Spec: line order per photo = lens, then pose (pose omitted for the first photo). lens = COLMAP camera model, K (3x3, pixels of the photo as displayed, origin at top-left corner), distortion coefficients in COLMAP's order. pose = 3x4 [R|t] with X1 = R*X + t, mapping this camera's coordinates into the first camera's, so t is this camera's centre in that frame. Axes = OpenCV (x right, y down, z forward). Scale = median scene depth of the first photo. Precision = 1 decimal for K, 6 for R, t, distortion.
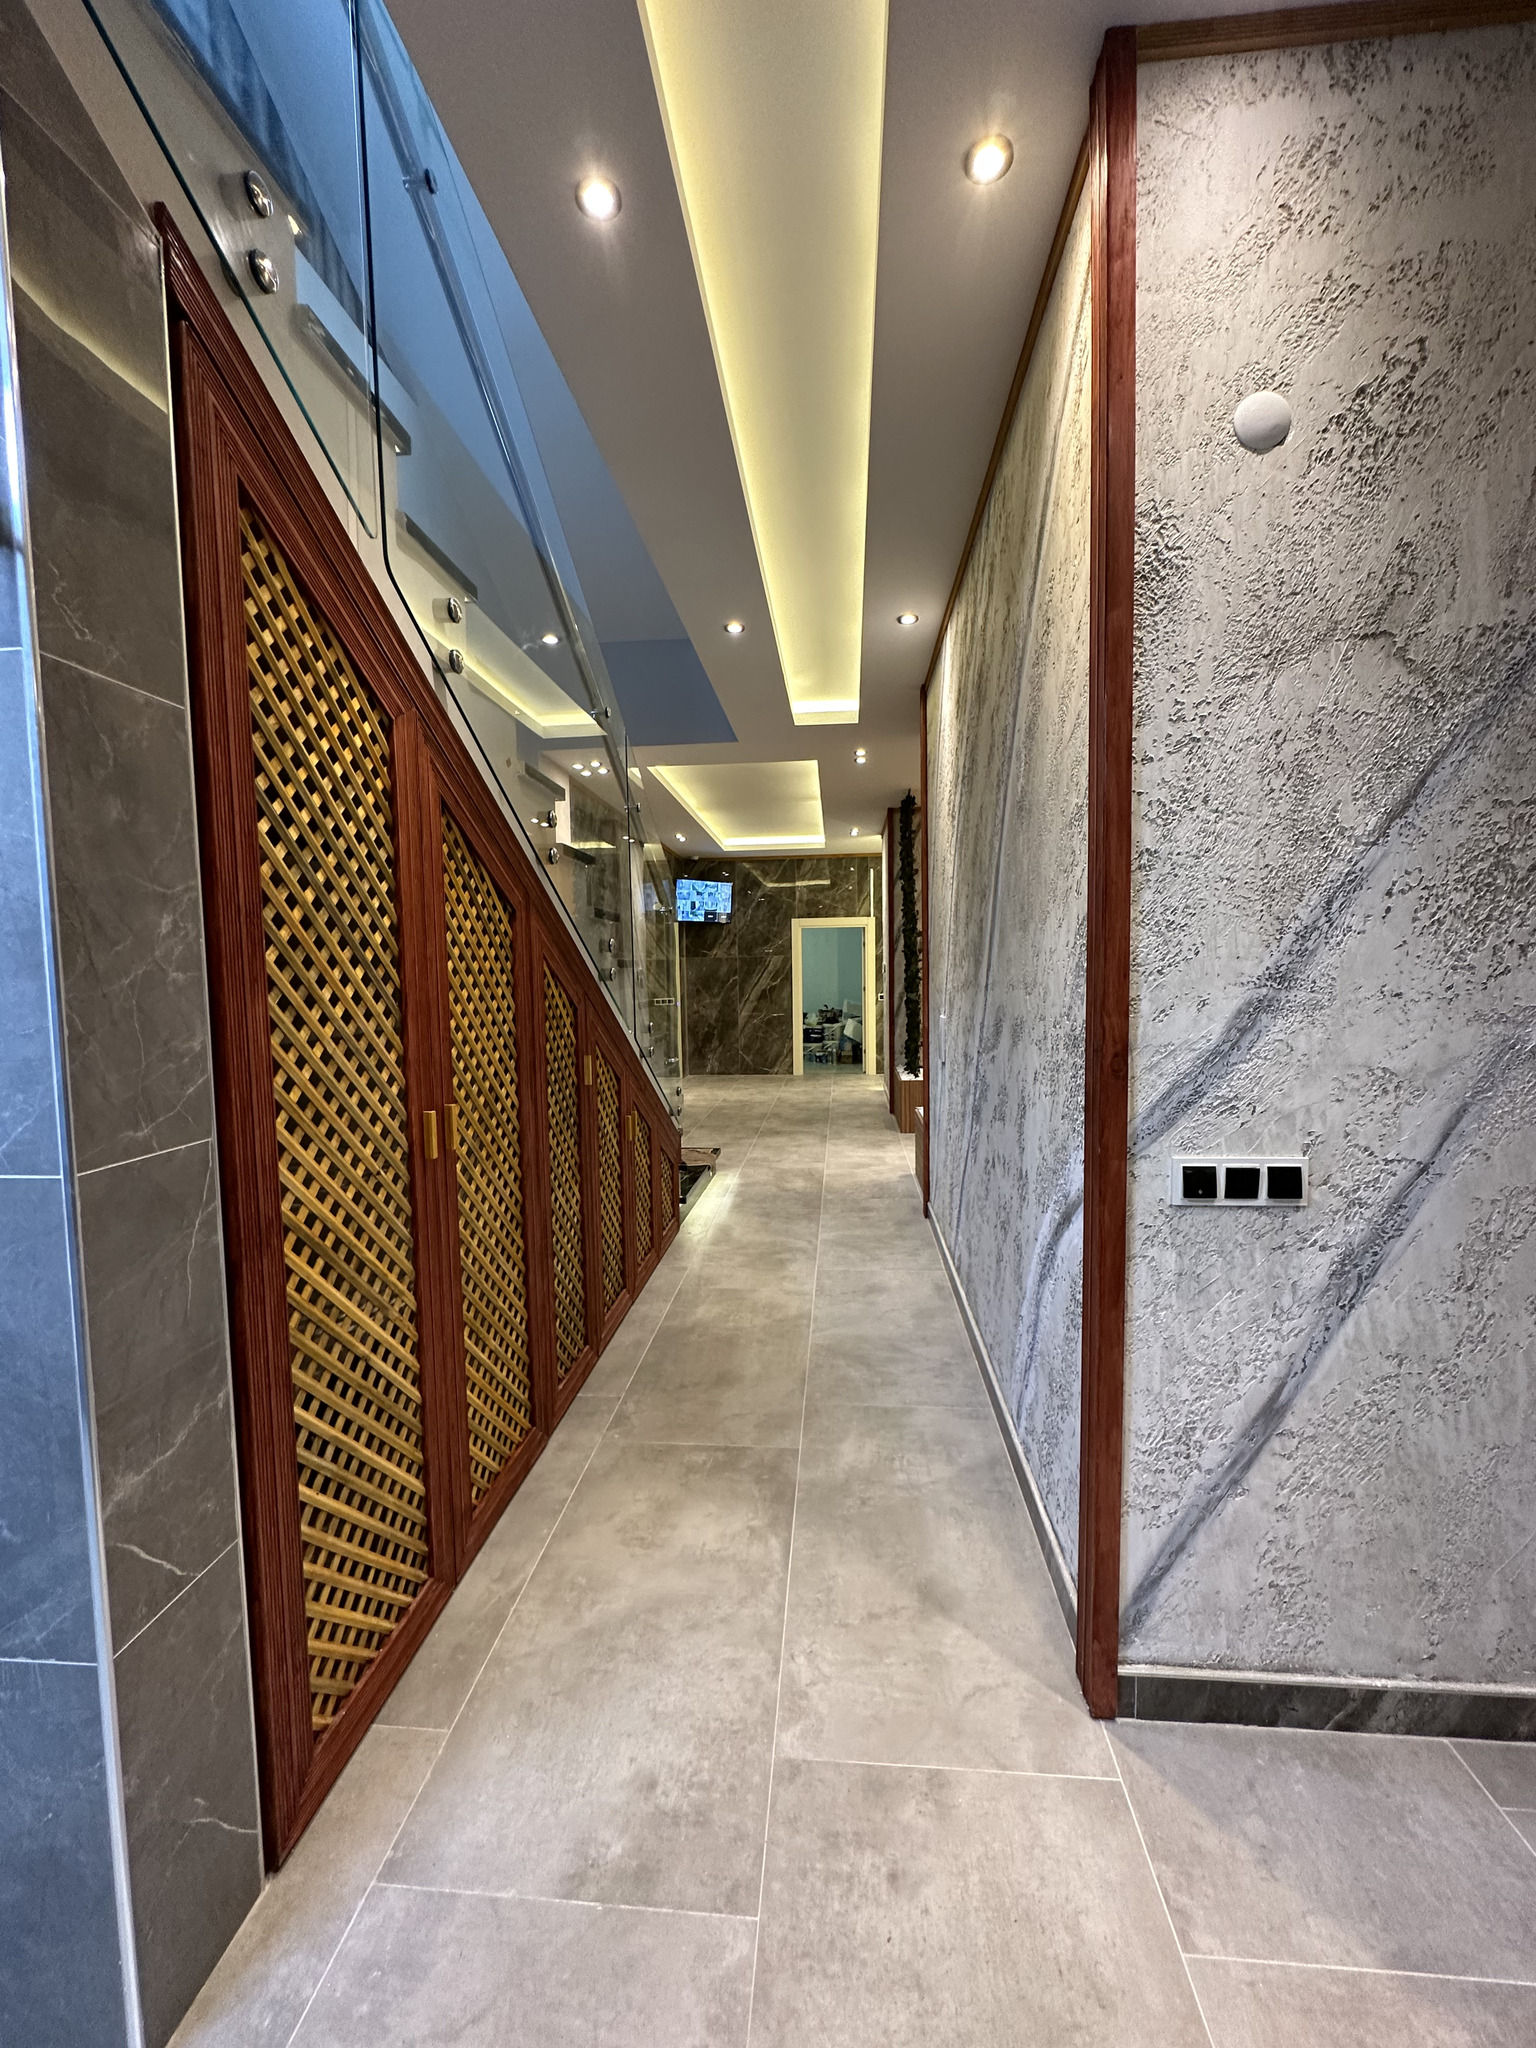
lens RADIAL K [[817.3, 0, 768.0], [0, 817.3, 1024.0], [0, 0, 1]] dist [0.000508, 0.000138]
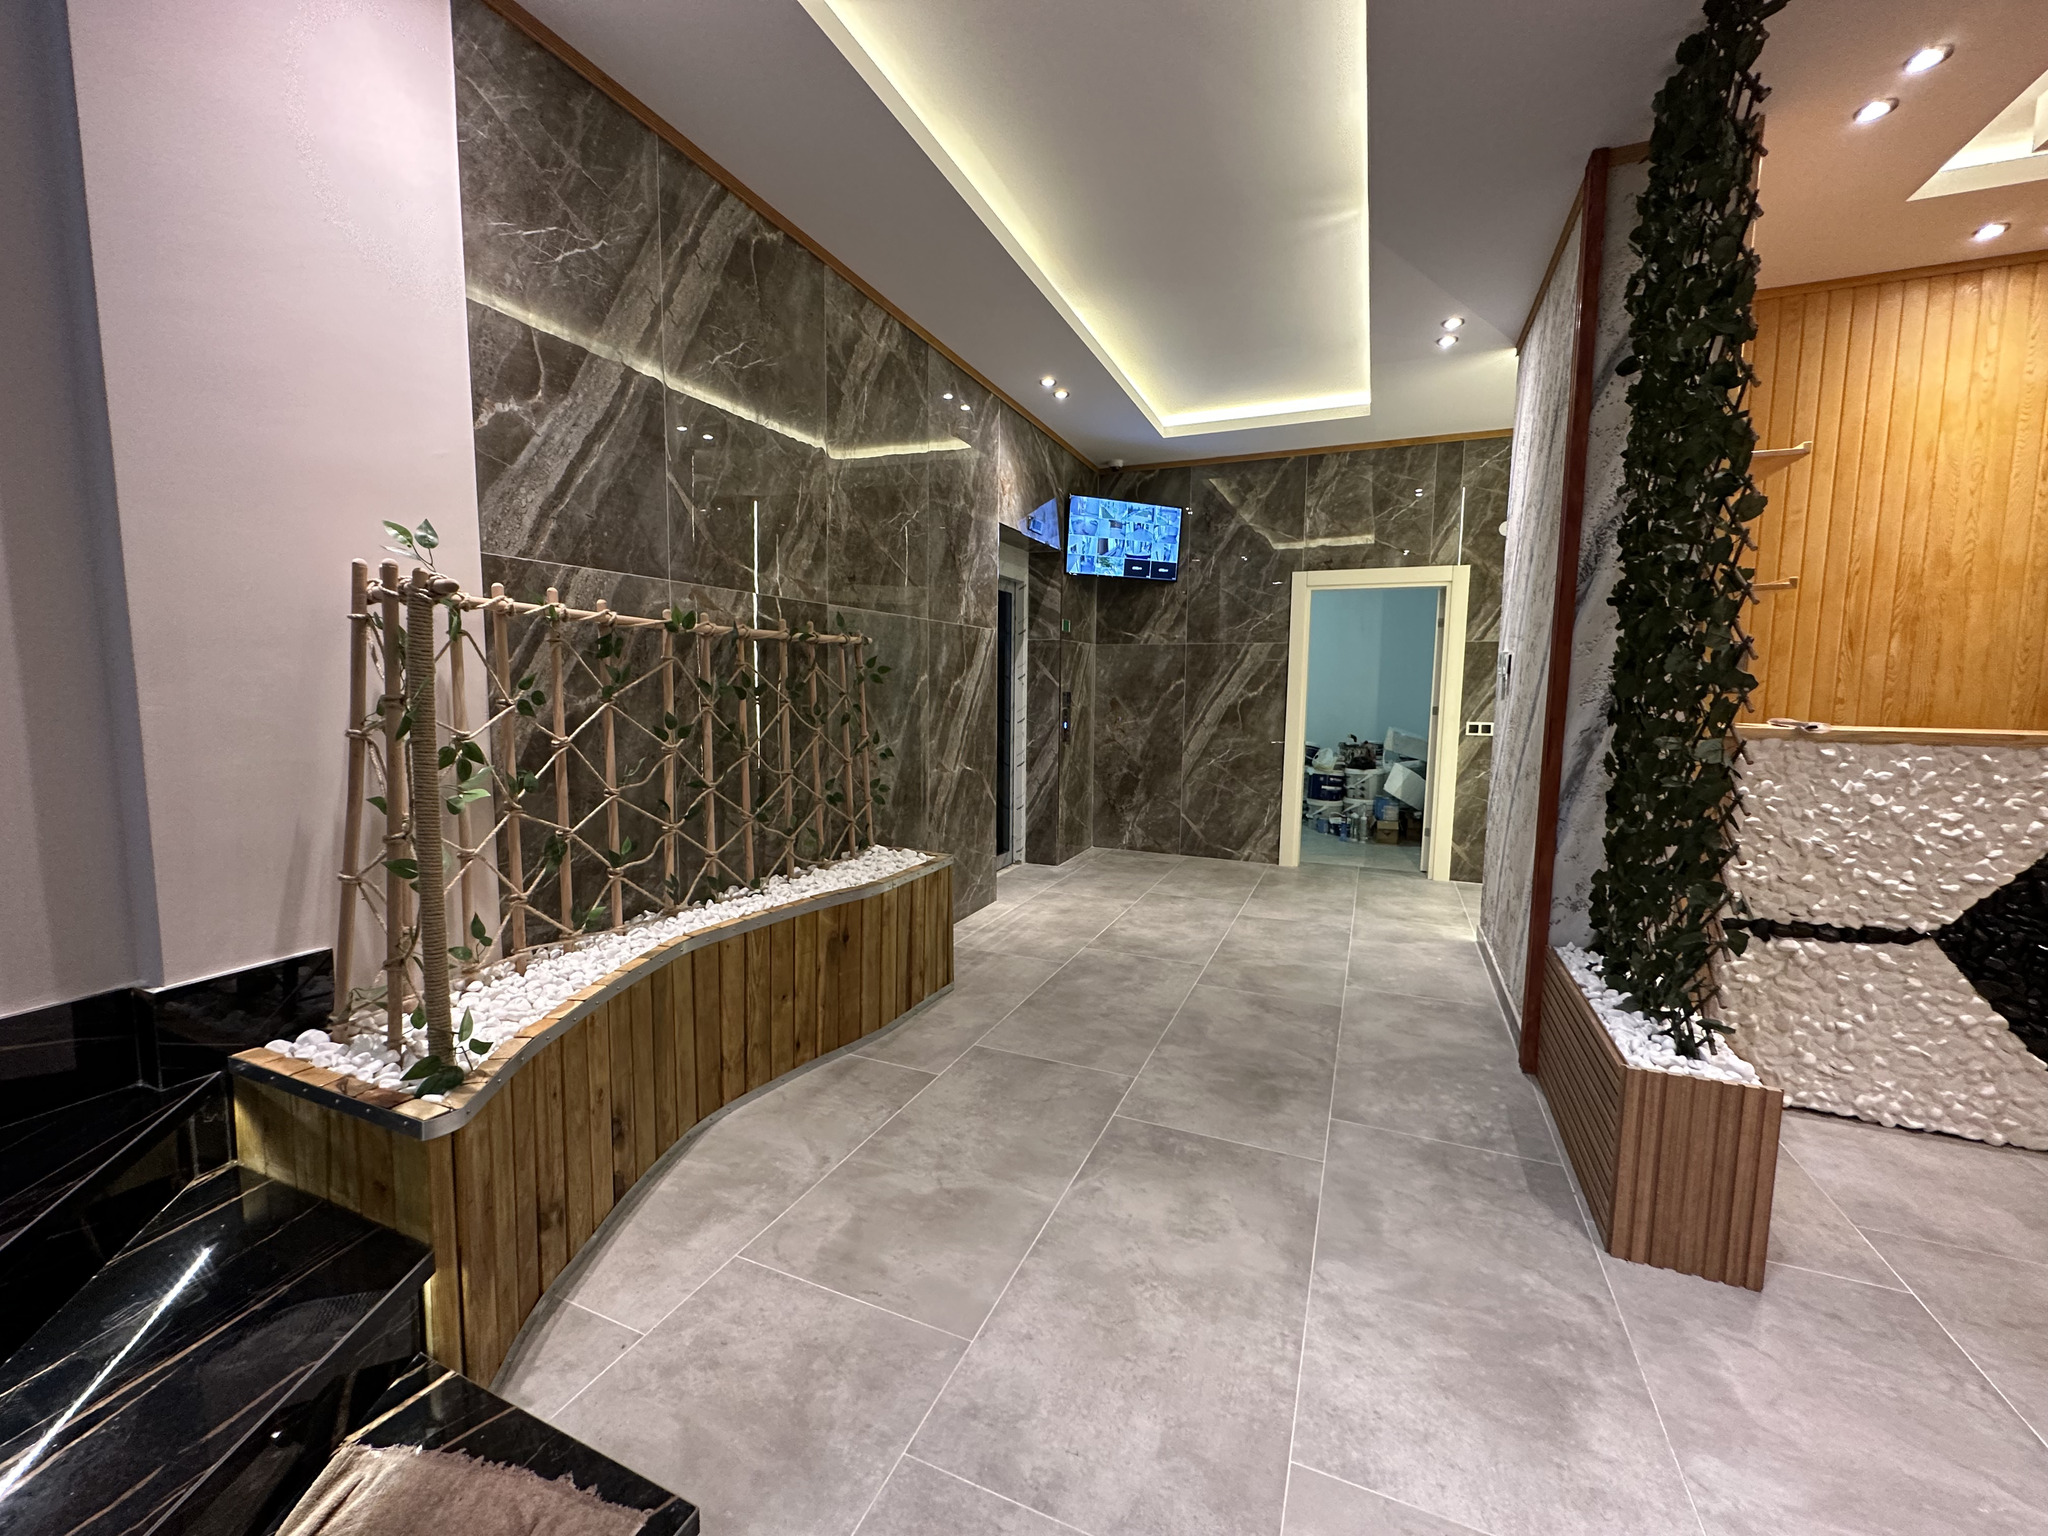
lens RADIAL K [[817.3, 0, 1024.0], [0, 817.3, 768.0], [0, 0, 1]] dist [0.000508, 0.000138]
pose [[0.949440, 0.059095, -0.308338, 0.034049], [-0.046674, 0.997780, 0.047513, -0.019727], [0.310461, -0.030720, 0.950090, 0.440765]]
